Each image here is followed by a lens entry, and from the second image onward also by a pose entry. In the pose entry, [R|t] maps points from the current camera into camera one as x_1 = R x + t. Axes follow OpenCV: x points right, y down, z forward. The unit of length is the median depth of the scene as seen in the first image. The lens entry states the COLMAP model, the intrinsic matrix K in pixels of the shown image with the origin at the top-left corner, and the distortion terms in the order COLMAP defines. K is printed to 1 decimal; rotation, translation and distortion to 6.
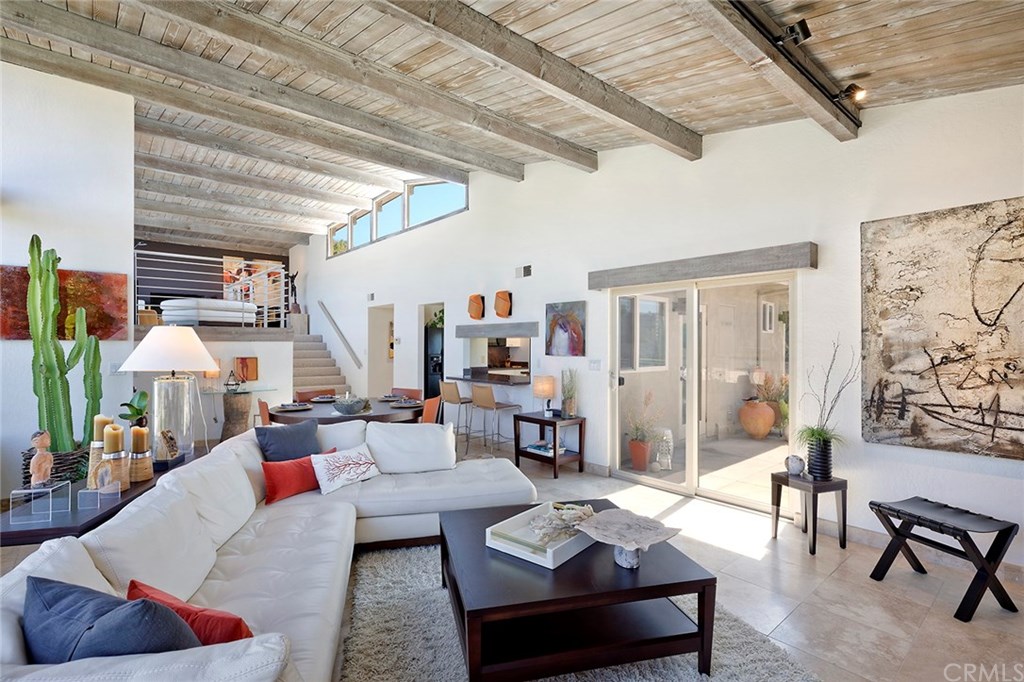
lens RADIAL K [[465.0, 0, 512.0], [0, 465.0, 341.0], [0, 0, 1]] dist [0.009782, 0.000112]
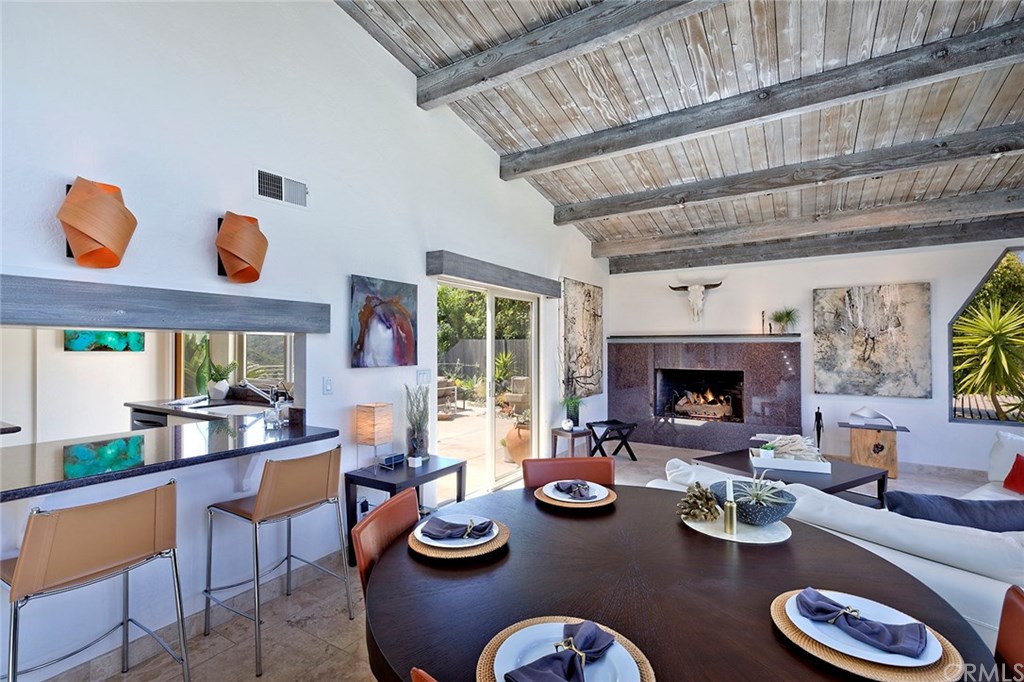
lens RADIAL K [[465.0, 0, 512.0], [0, 465.0, 341.0], [0, 0, 1]] dist [0.009782, 0.000112]
pose [[-0.269384, 0.006000, 0.963014, -0.544433], [-0.012367, 0.999877, -0.009689, 0.001611], [-0.962953, -0.014519, -0.269276, 1.034031]]
